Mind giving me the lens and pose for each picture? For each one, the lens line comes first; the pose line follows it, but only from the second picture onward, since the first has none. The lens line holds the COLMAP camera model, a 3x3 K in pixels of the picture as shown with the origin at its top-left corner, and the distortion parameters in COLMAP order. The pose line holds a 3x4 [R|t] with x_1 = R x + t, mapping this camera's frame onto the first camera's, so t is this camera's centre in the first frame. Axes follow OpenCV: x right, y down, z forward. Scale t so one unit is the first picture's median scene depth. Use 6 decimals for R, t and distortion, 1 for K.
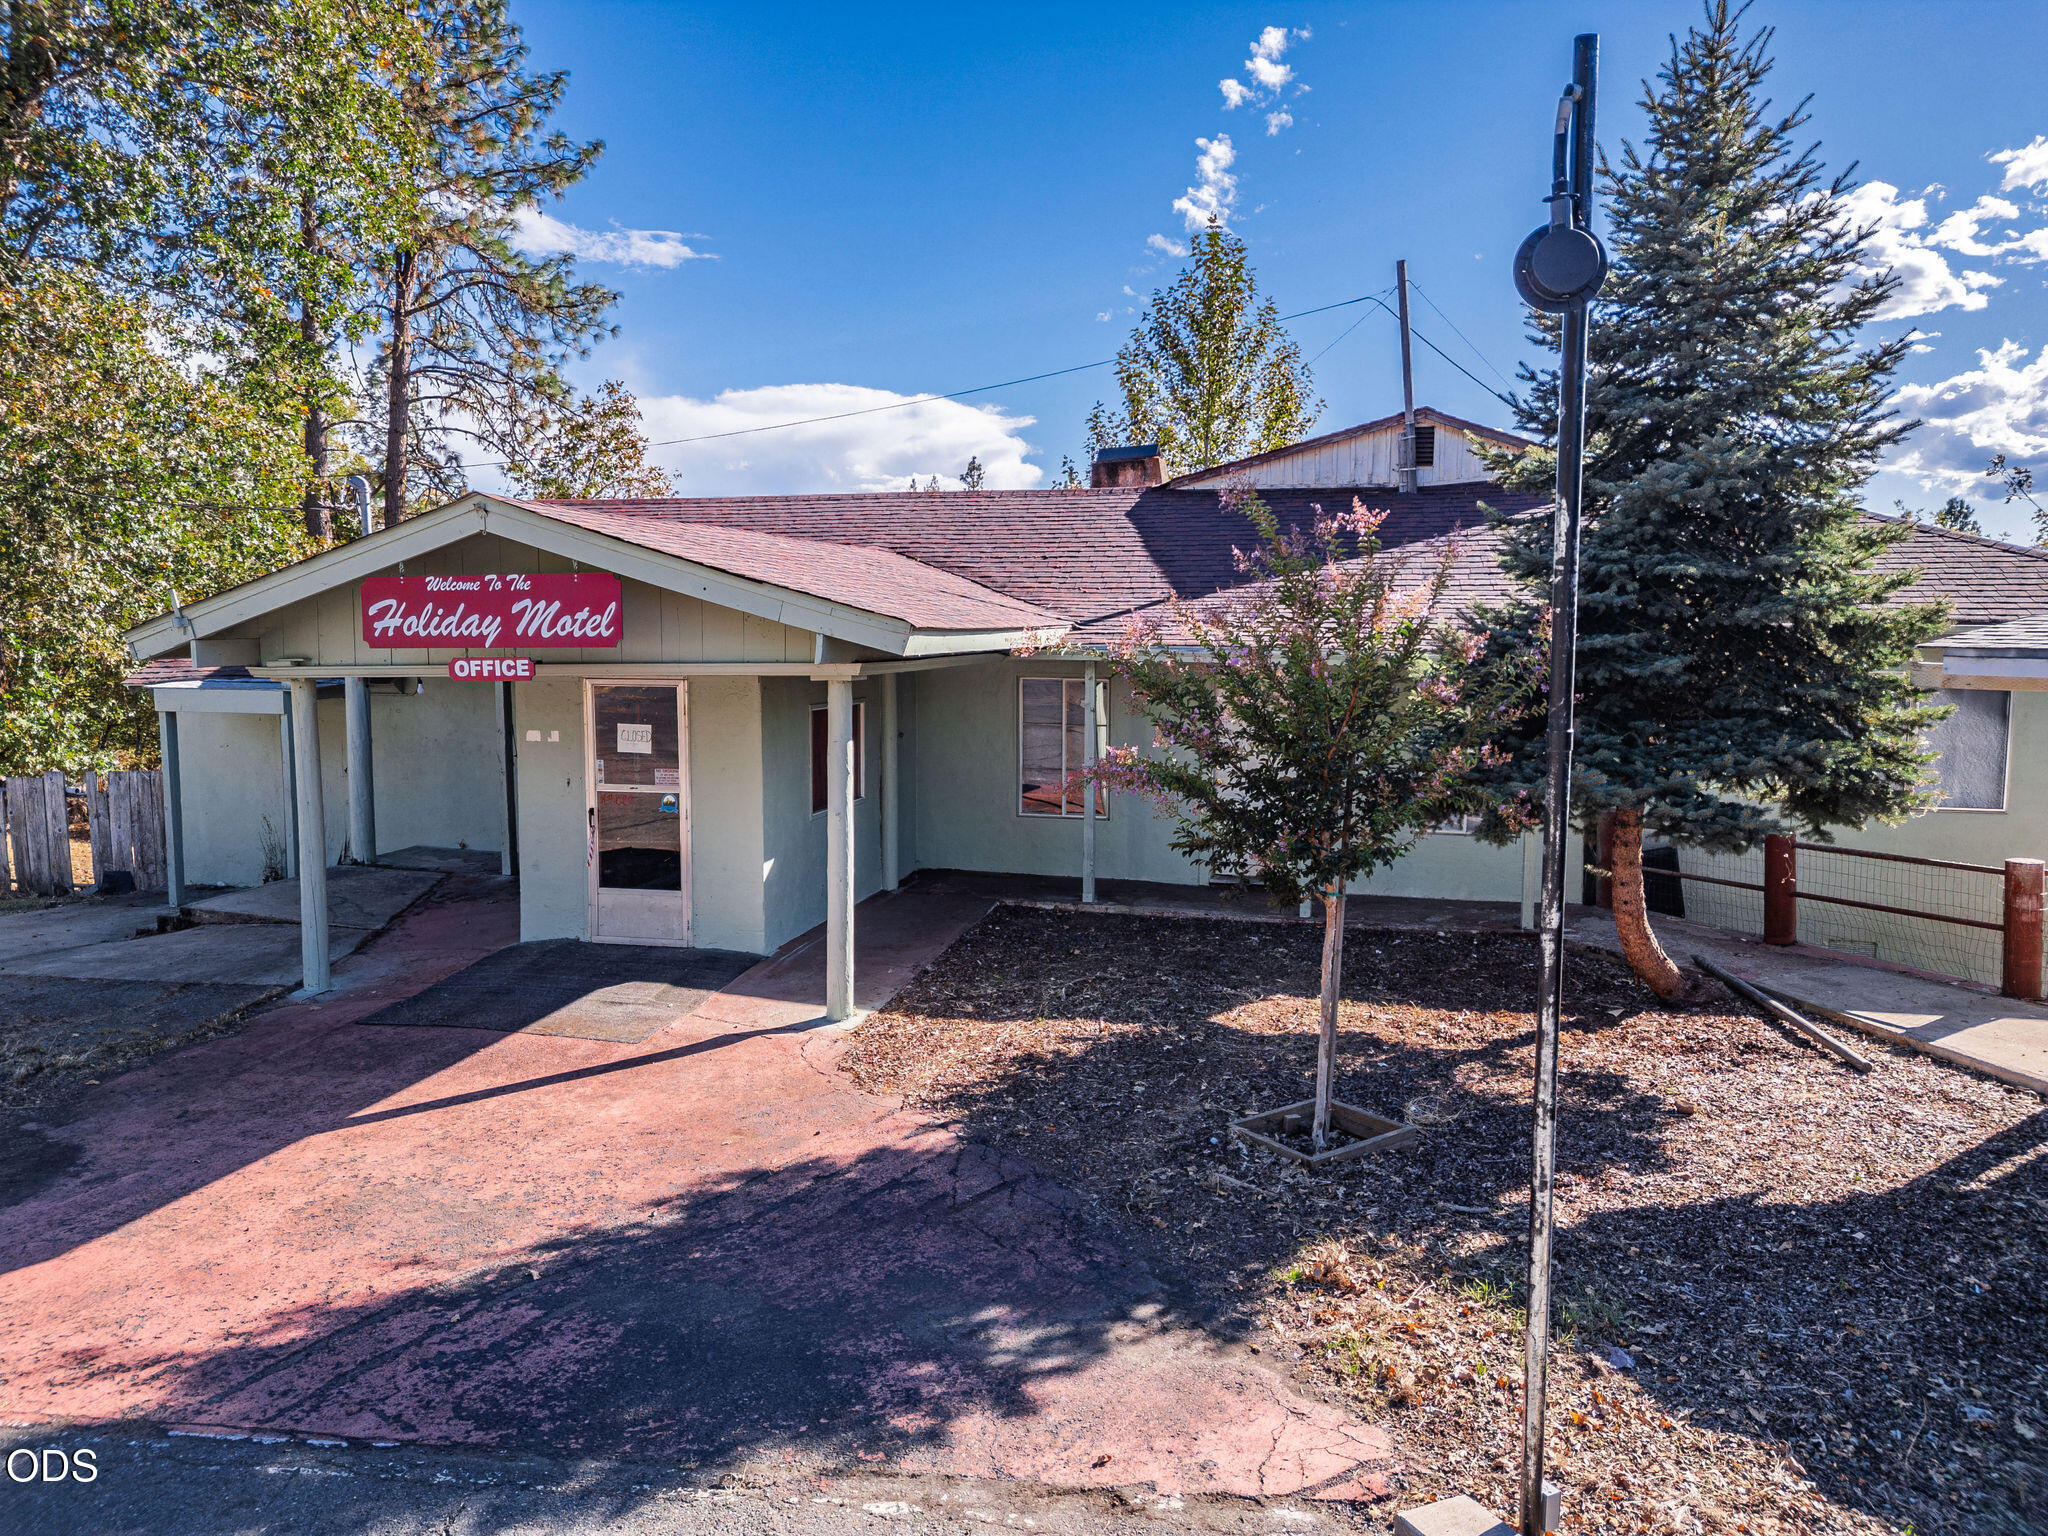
lens RADIAL K [[1431.2, 0, 1023.1], [0, 1431.2, 763.9], [0, 0, 1]] dist [0.083855, -0.085645]
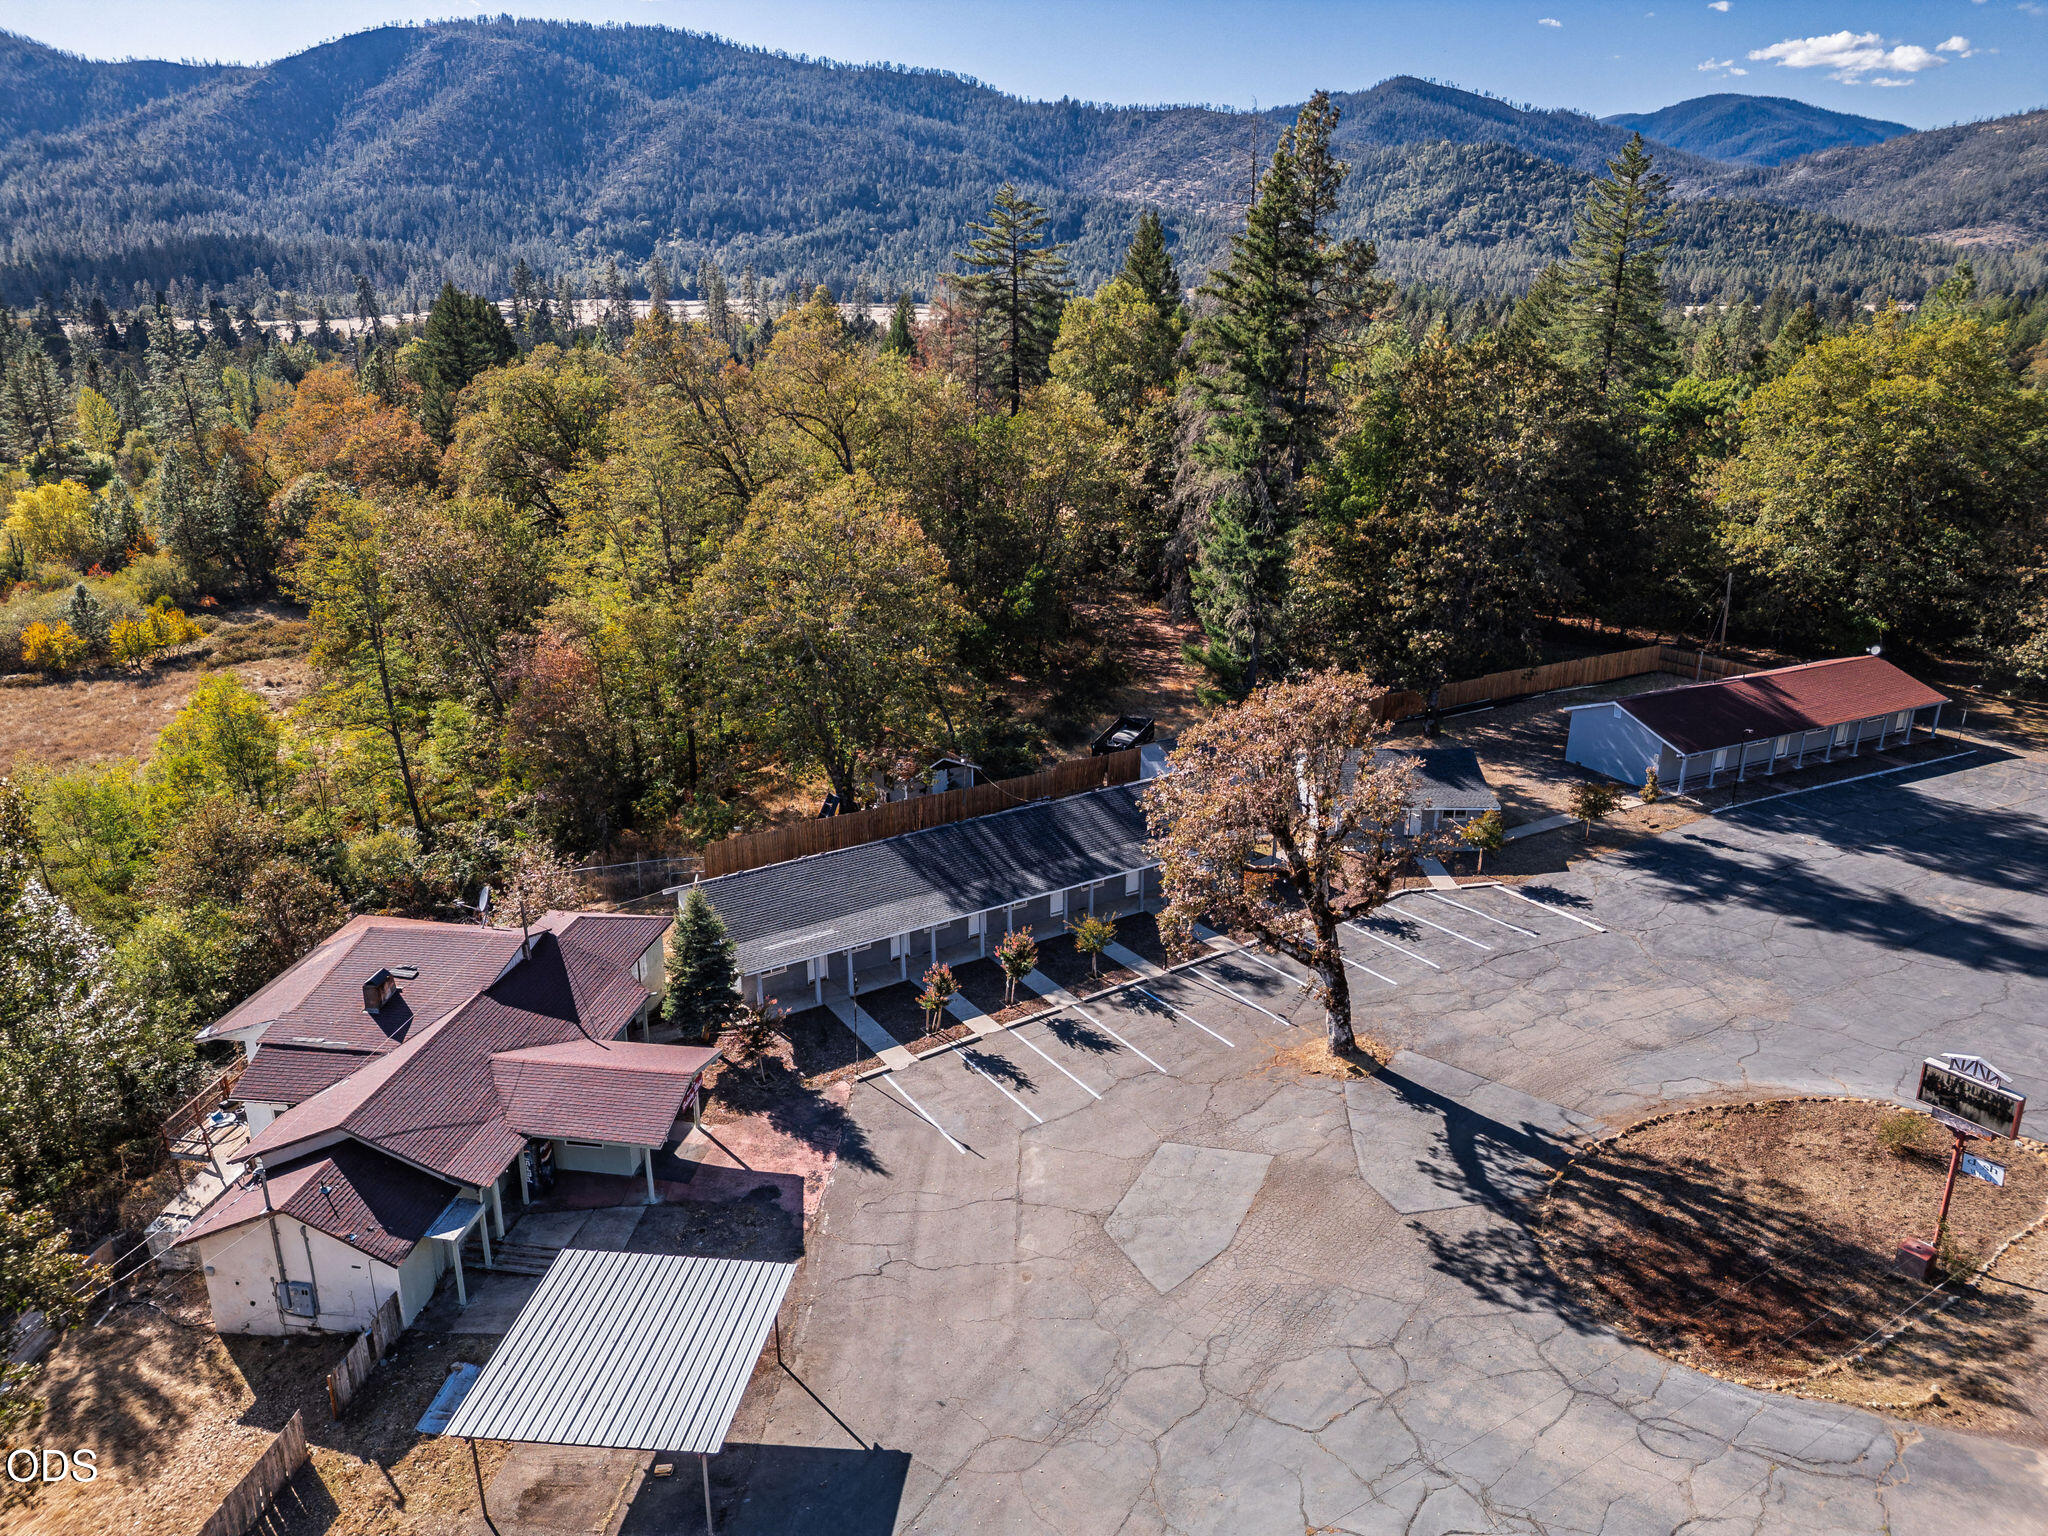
lens RADIAL K [[1436.3, 0, 1020.1], [0, 1436.3, 757.3], [0, 0, 1]] dist [0.088122, -0.079442]
pose [[-0.101406, -0.322005, 0.941292, -4.858286], [0.096866, 0.938477, 0.331478, -2.761656], [-0.990118, 0.124793, -0.063976, 0.018660]]
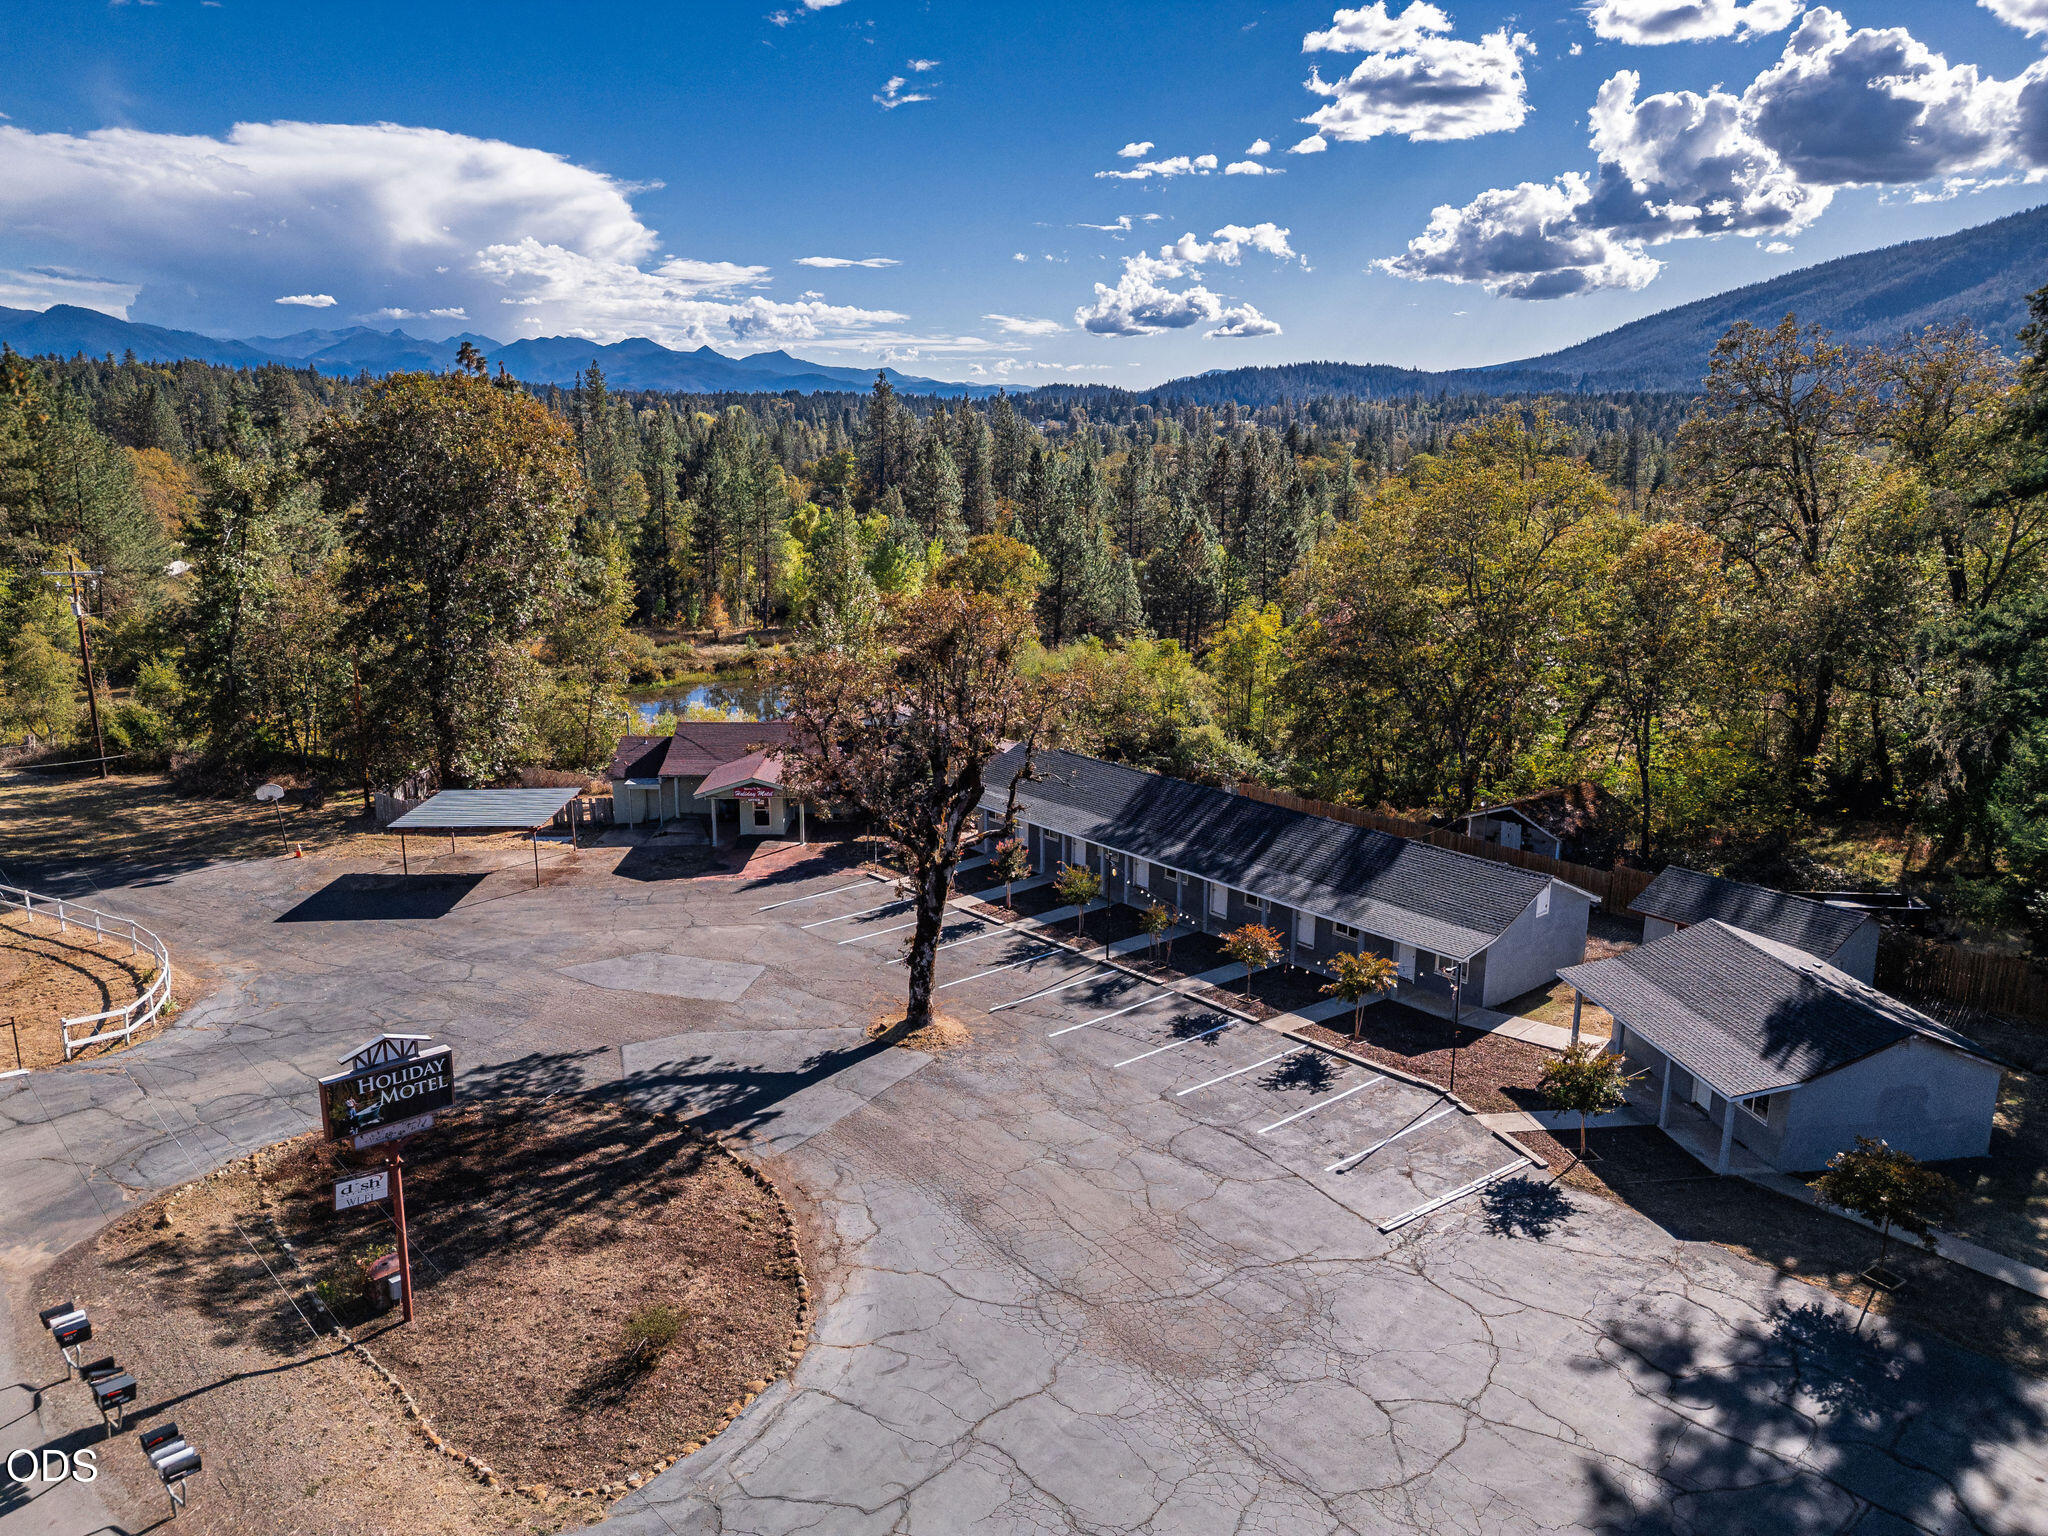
lens RADIAL K [[1431.2, 0, 1023.1], [0, 1431.2, 763.9], [0, 0, 1]] dist [0.083855, -0.085645]
pose [[0.968843, -0.056279, 0.241196, -0.771461], [0.021665, 0.989366, 0.143828, -1.242260], [-0.246725, -0.134121, 0.959759, -6.196372]]
